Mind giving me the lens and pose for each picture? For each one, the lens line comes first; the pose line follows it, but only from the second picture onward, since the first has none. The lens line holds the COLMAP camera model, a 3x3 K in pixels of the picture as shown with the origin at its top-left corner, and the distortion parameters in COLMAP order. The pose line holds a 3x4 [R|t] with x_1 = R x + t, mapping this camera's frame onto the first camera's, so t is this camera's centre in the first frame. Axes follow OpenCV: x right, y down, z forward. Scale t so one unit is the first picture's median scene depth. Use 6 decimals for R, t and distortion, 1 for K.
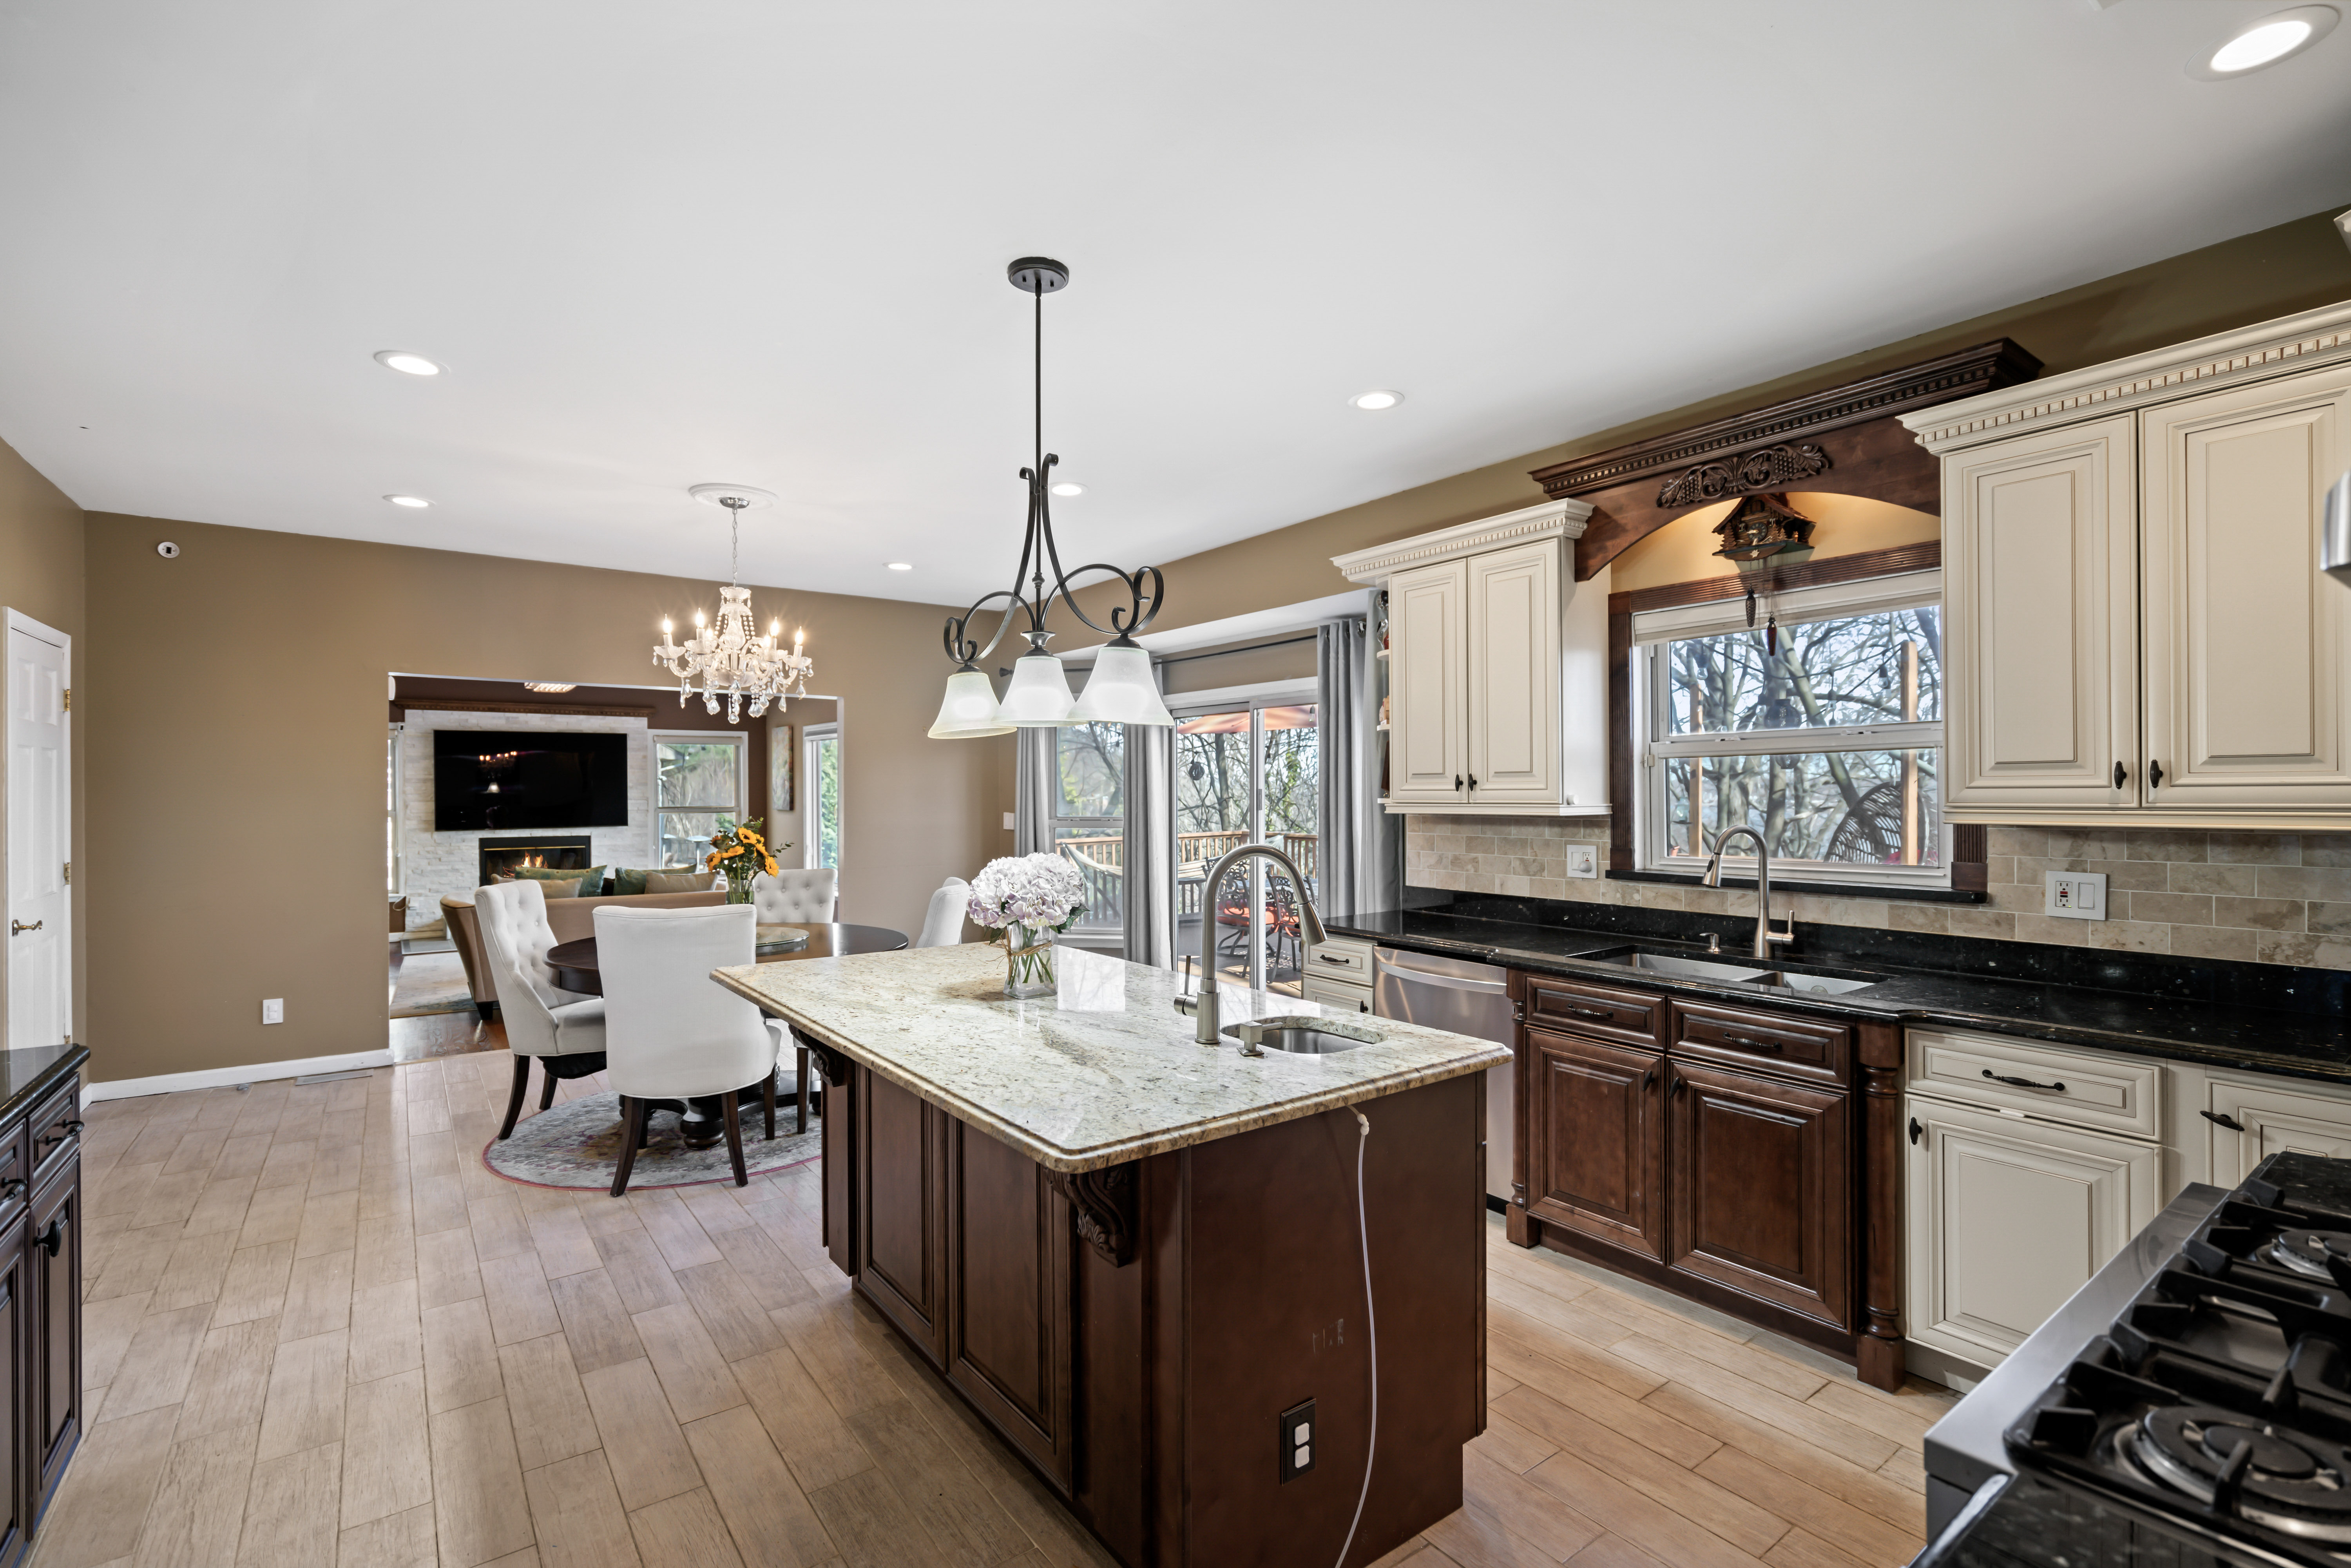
lens RADIAL K [[1058.8, 0, 1174.7], [0, 1058.8, 791.6], [0, 0, 1]] dist [-0.011940, 0.000142]
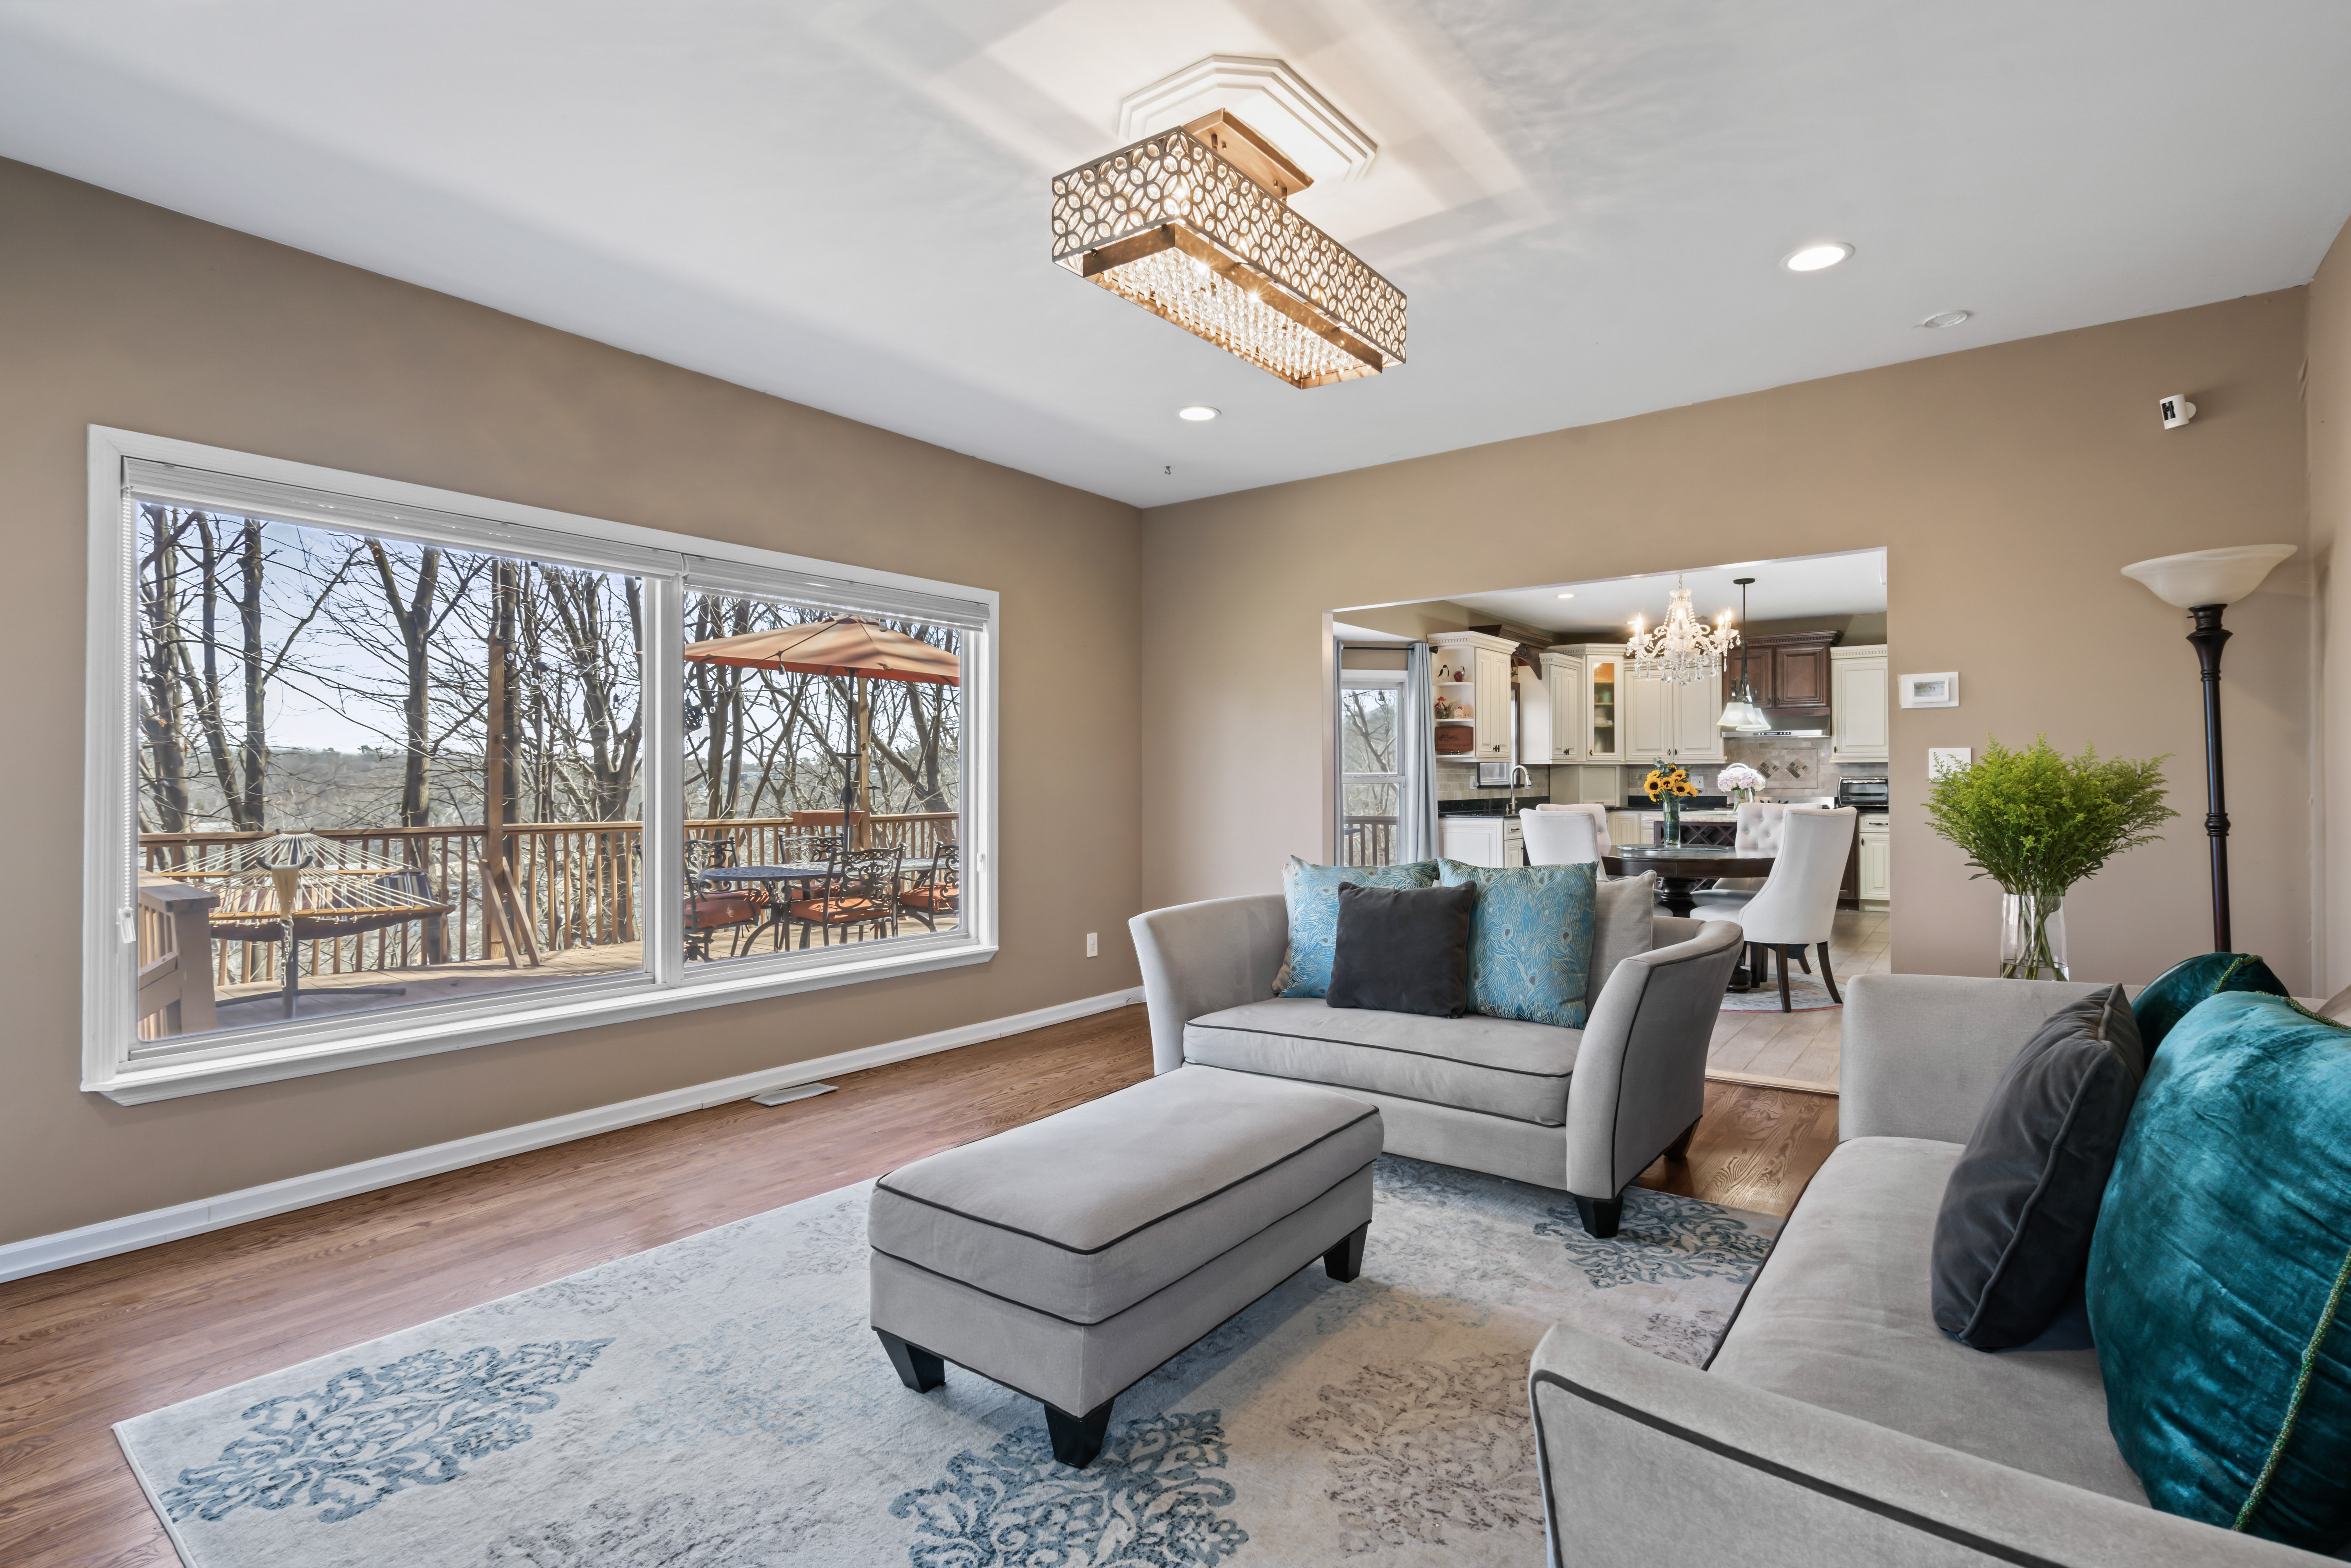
lens RADIAL K [[1147.8, 0, 1181.3], [0, 1147.8, 777.0], [0, 0, 1]] dist [0.017136, 0.000317]
pose [[-0.293092, 0.006350, 0.956063, -1.831125], [0.005458, 0.999973, -0.004968, 0.059037], [-0.956069, 0.003762, -0.293119, 2.273337]]
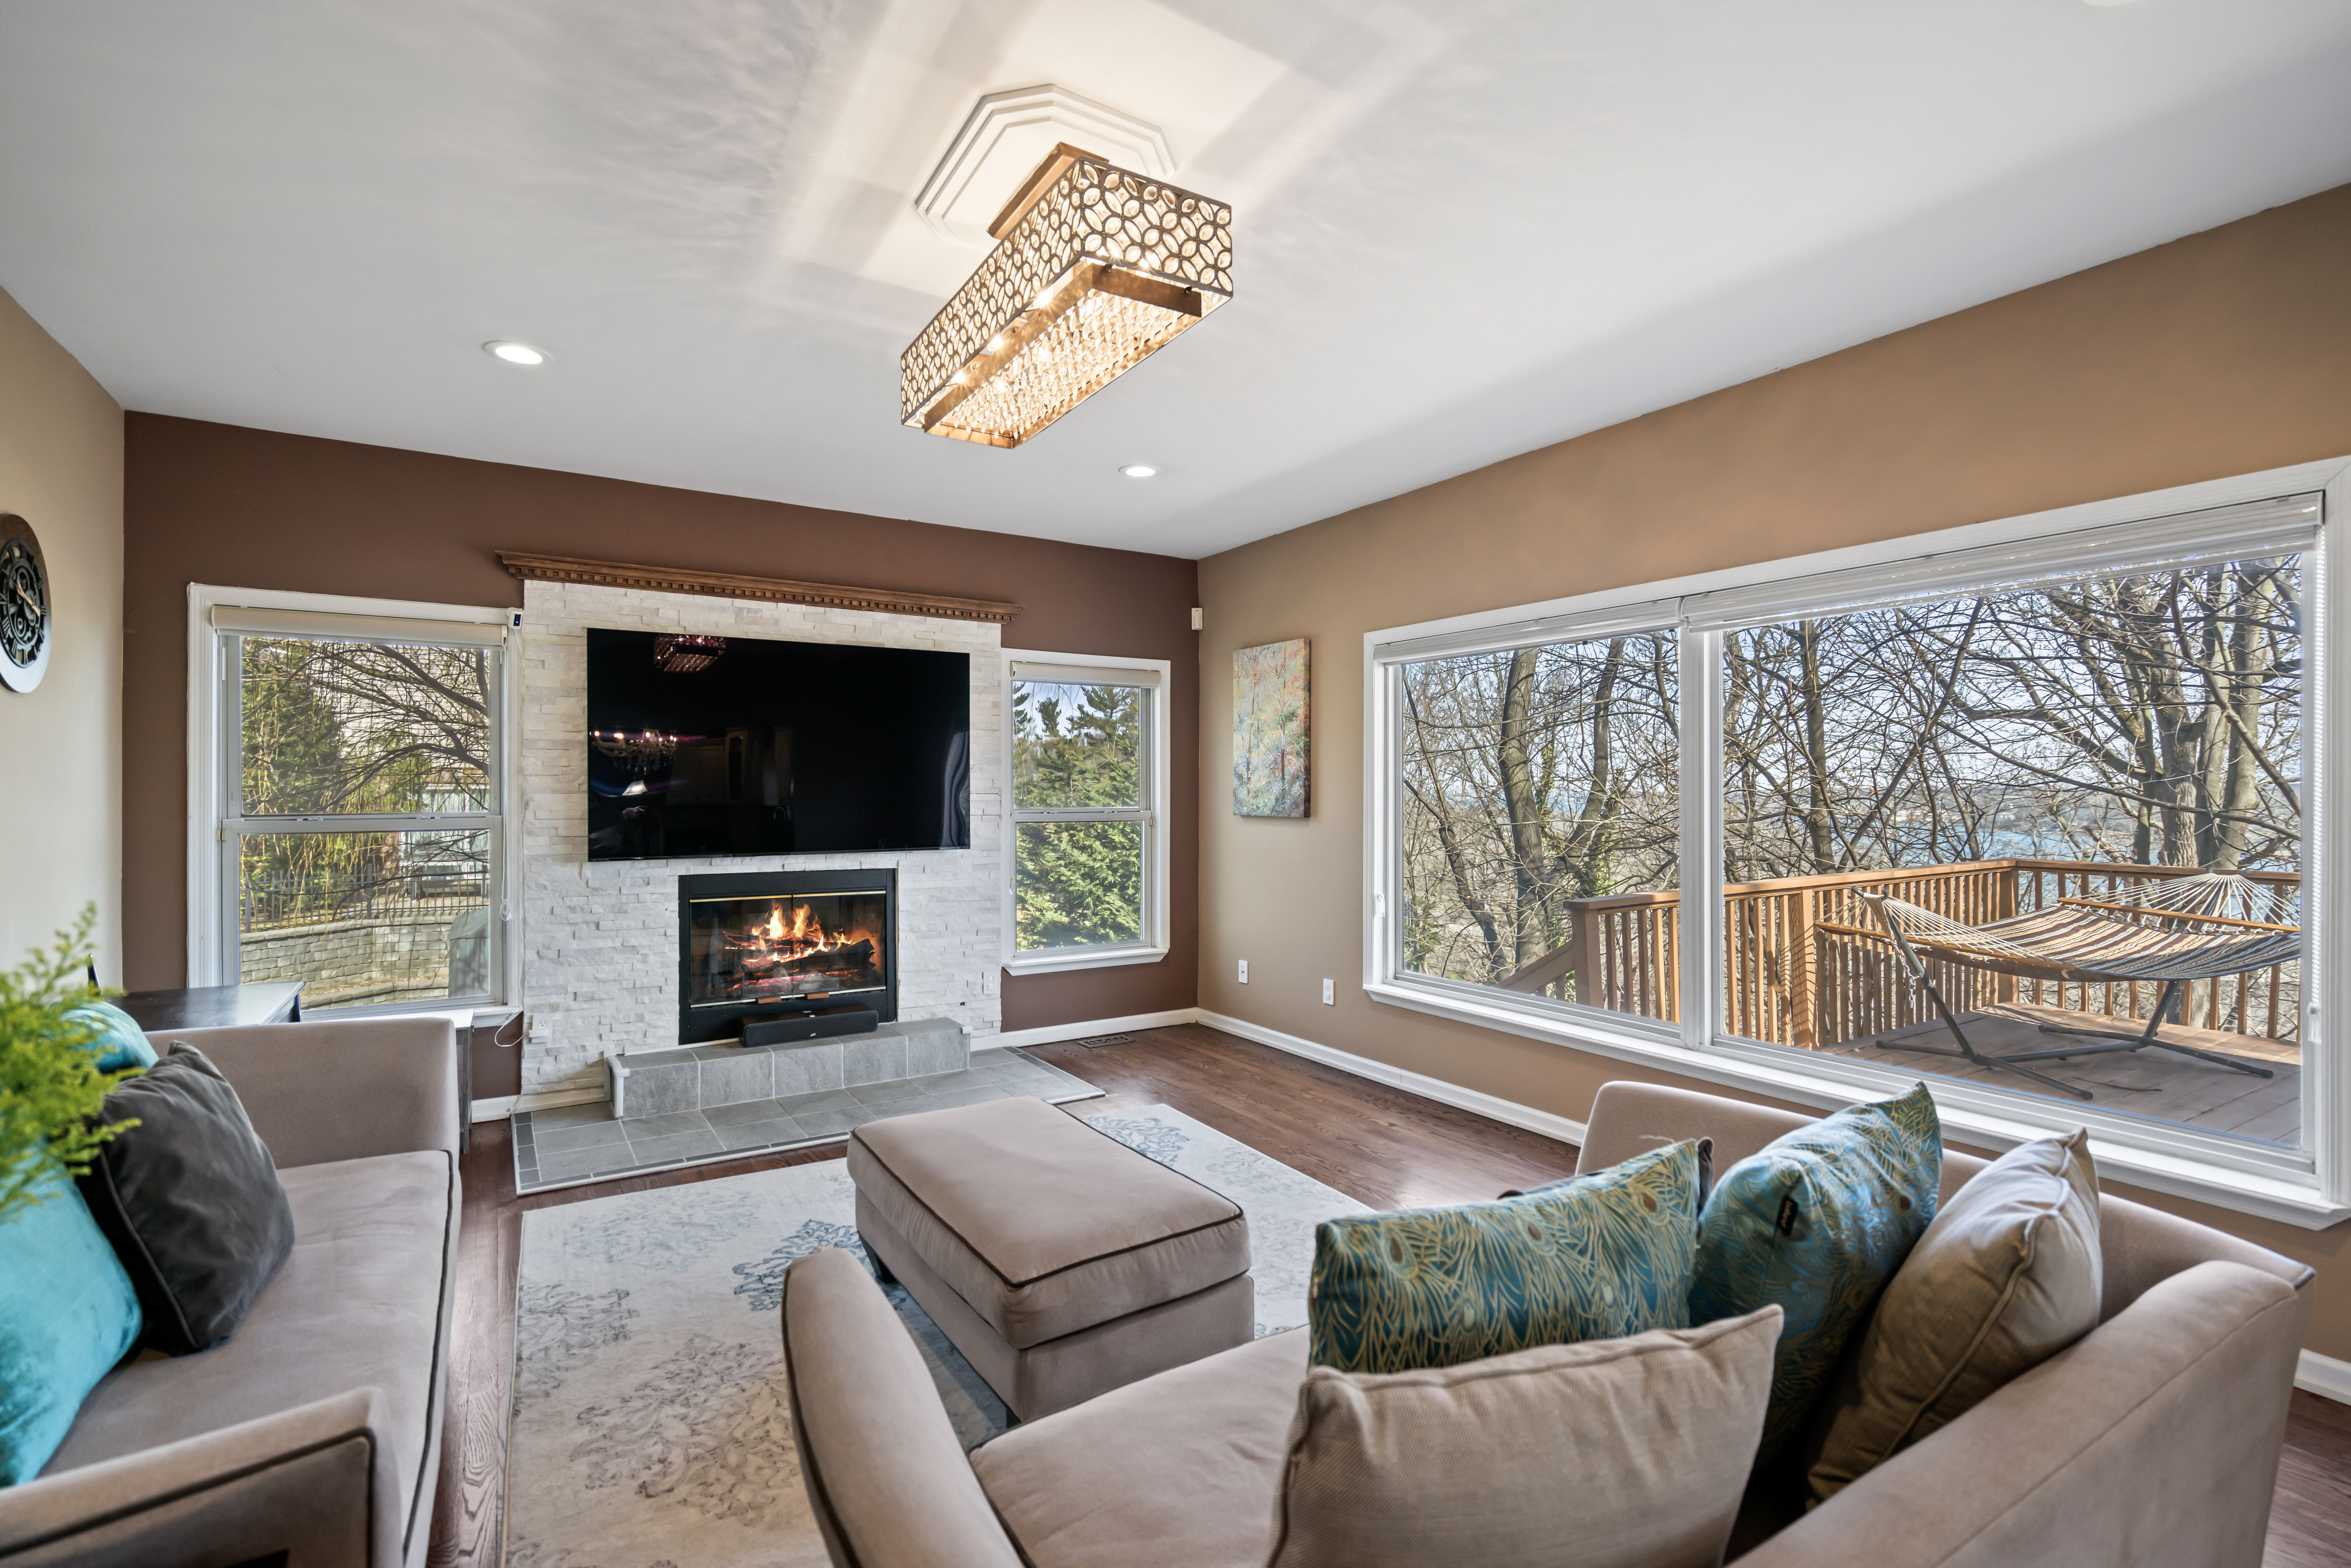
lens RADIAL K [[1072.6, 0, 1169.6], [0, 1072.6, 798.5], [0, 0, 1]] dist [-0.001494, 0.000325]
pose [[0.997494, 0.005692, -0.070516, -1.081882], [-0.005603, 0.999983, 0.001454, 0.024239], [0.070524, -0.001055, 0.997510, 1.440474]]
